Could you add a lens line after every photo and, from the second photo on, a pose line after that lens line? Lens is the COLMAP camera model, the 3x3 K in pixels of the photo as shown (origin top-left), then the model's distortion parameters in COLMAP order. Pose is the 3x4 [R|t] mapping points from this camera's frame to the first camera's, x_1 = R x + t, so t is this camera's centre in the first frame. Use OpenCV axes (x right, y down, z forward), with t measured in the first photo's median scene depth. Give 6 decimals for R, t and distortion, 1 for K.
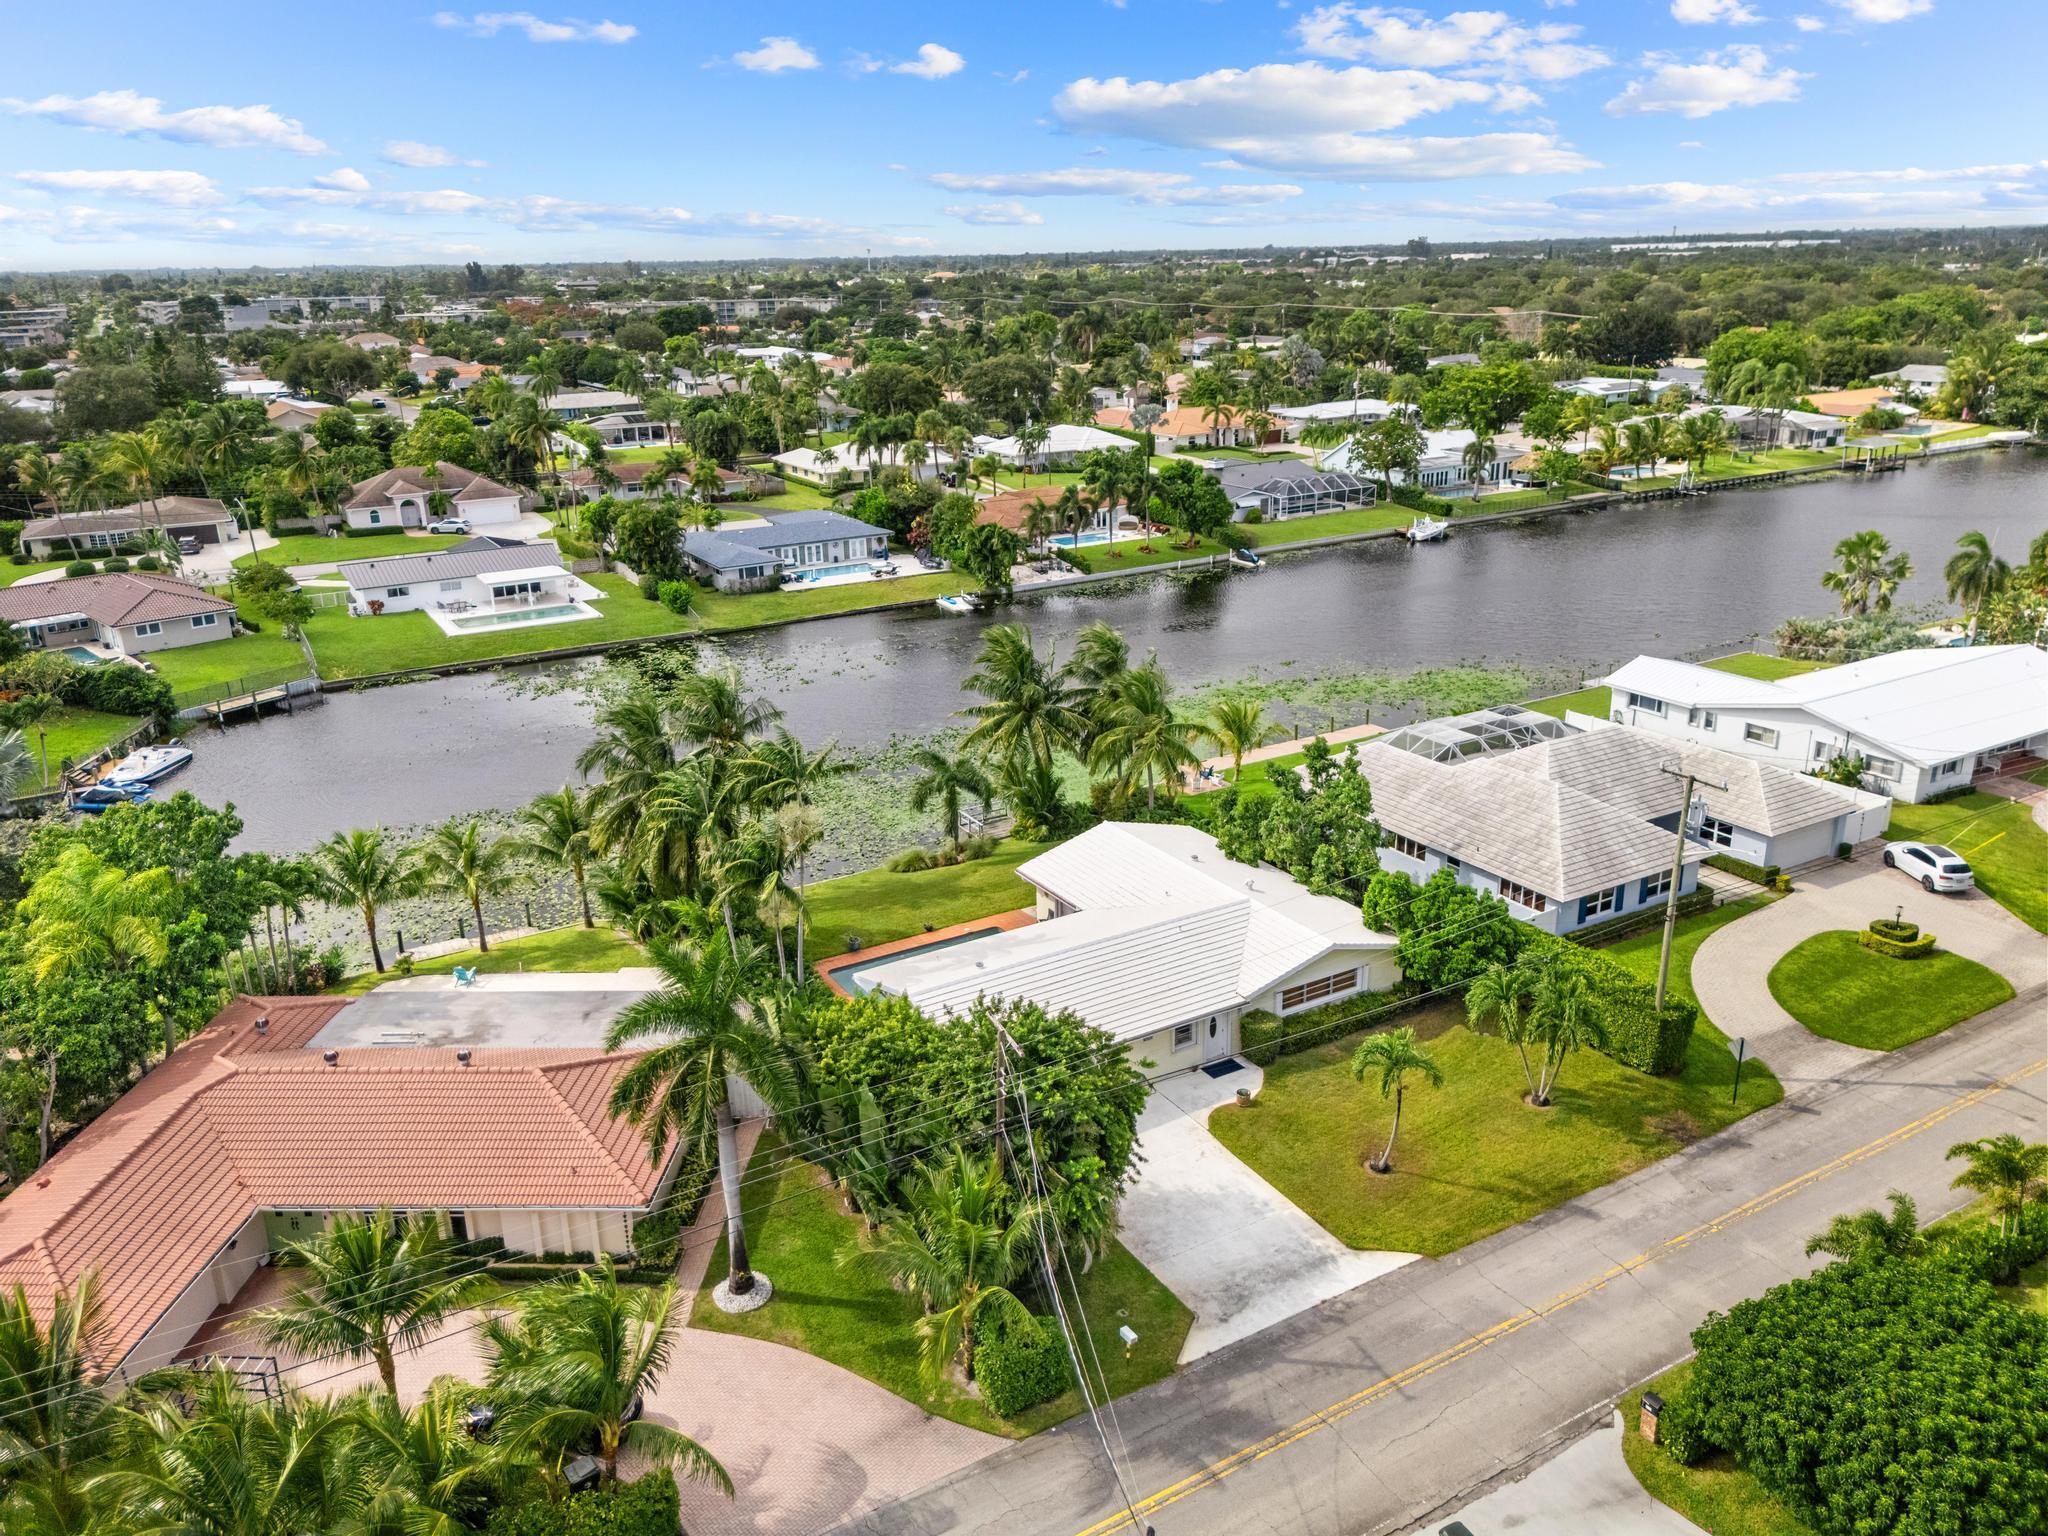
lens RADIAL K [[1526.3, 0, 963.9], [0, 1526.3, 769.2], [0, 0, 1]] dist [0.105382, -0.134444]
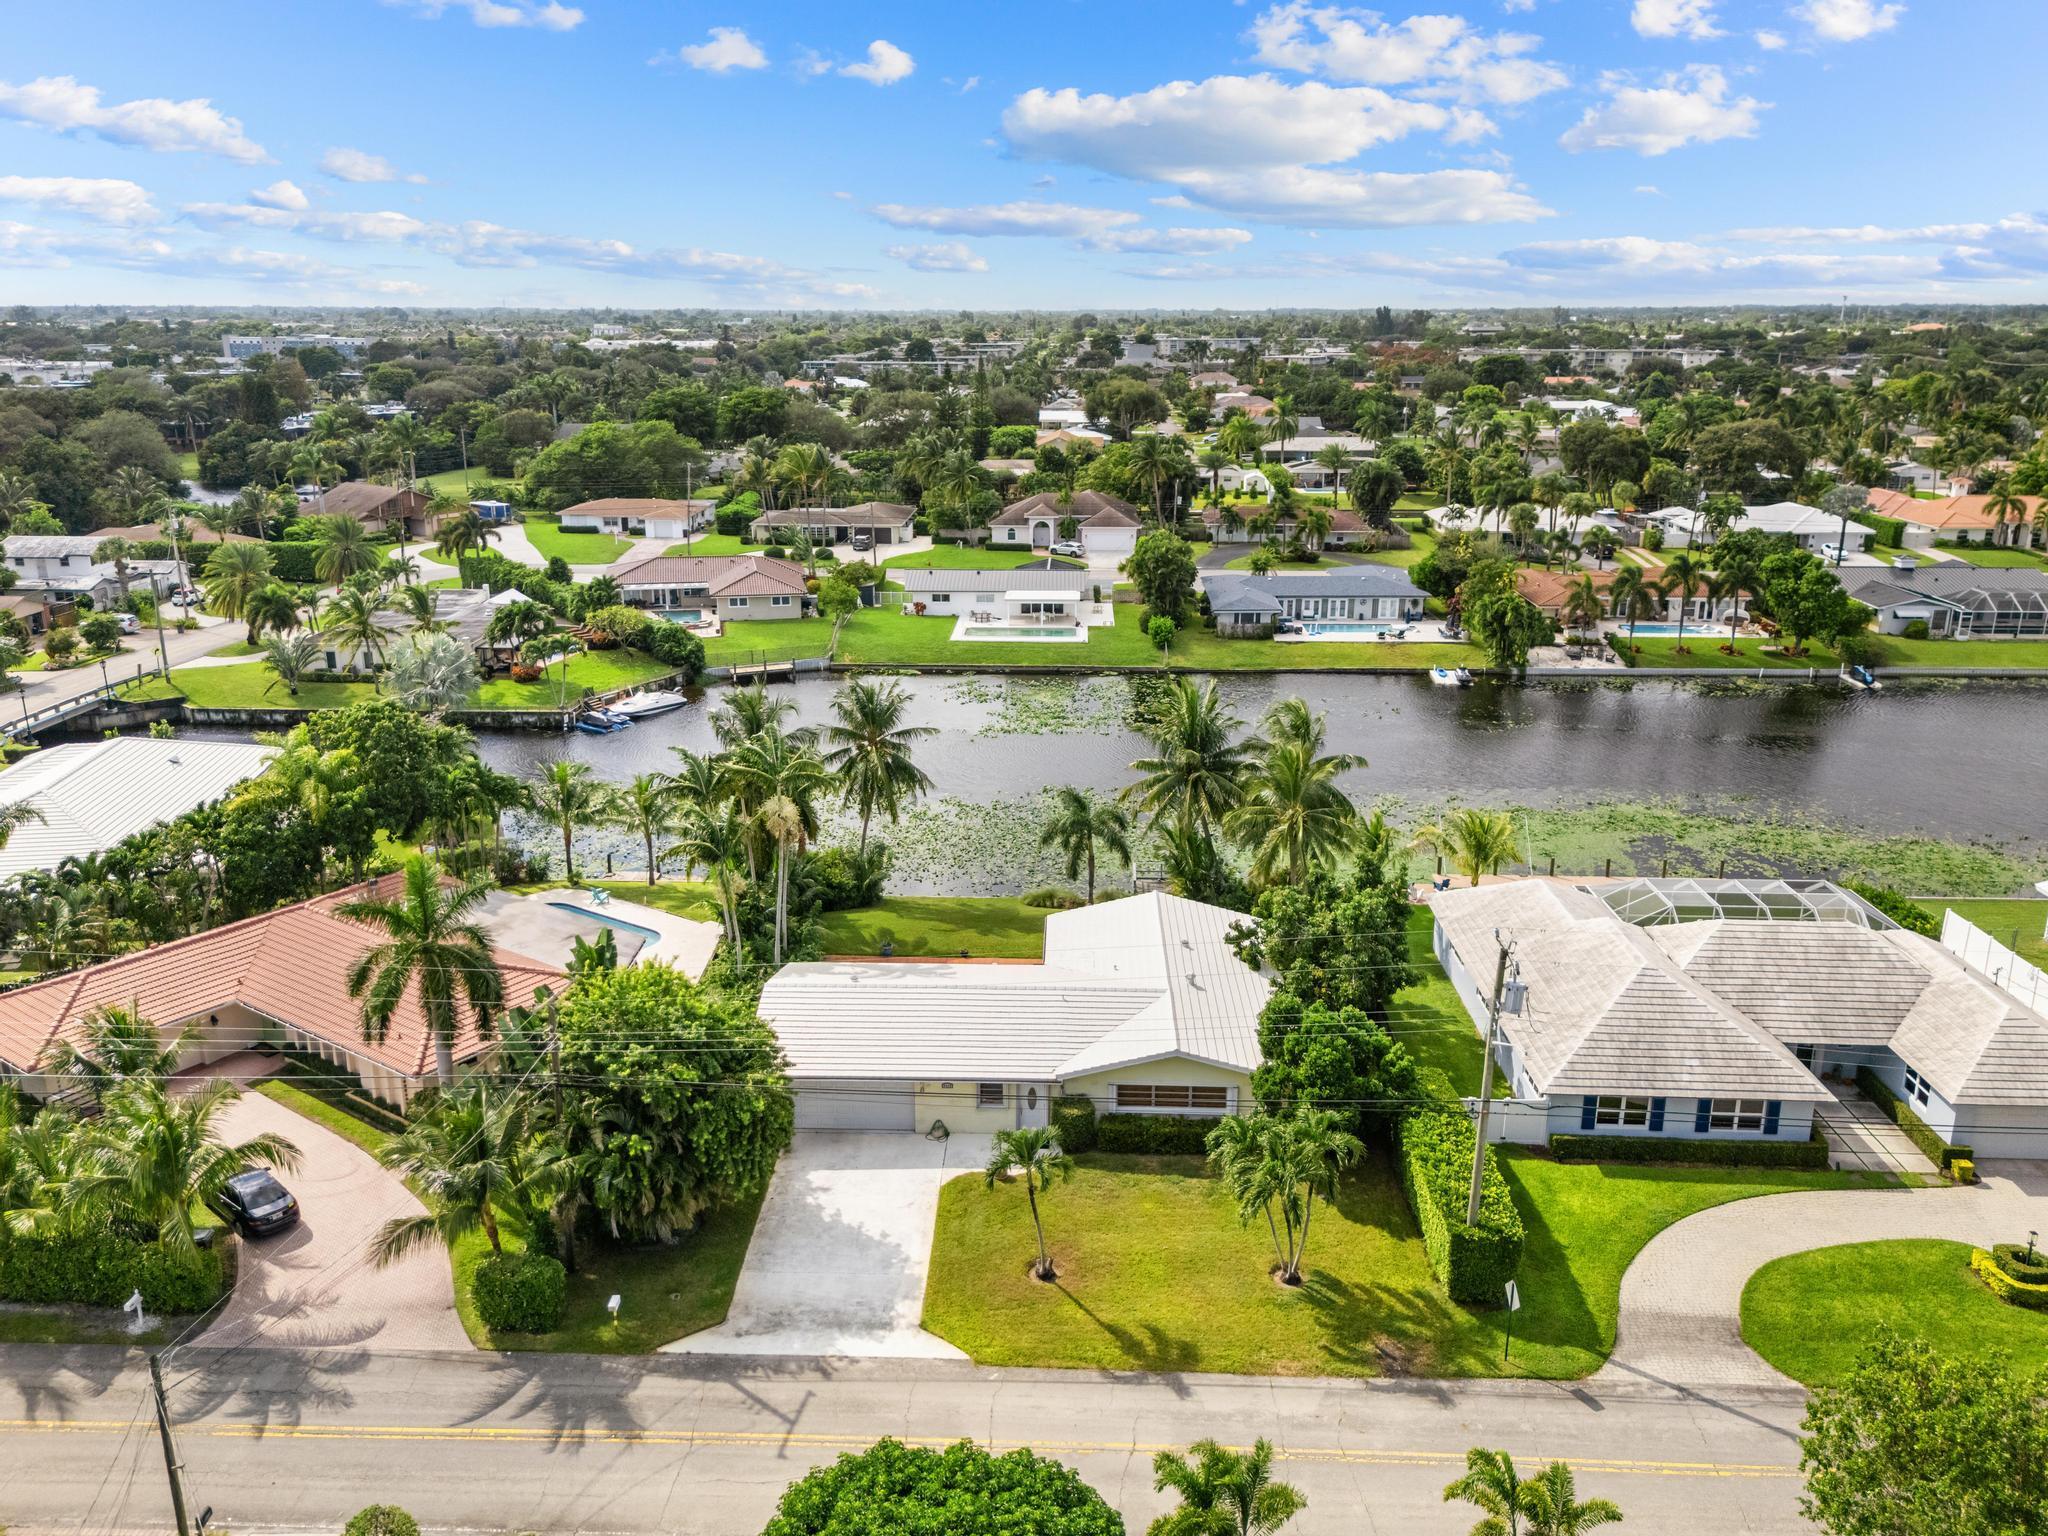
lens RADIAL K [[1526.3, 0, 963.9], [0, 1526.3, 769.2], [0, 0, 1]] dist [0.105382, -0.134444]
pose [[0.841967, 0.175100, -0.510325, 0.229189], [-0.188113, 0.981790, 0.026505, -0.022039], [0.505673, 0.073683, 0.859573, 0.046280]]
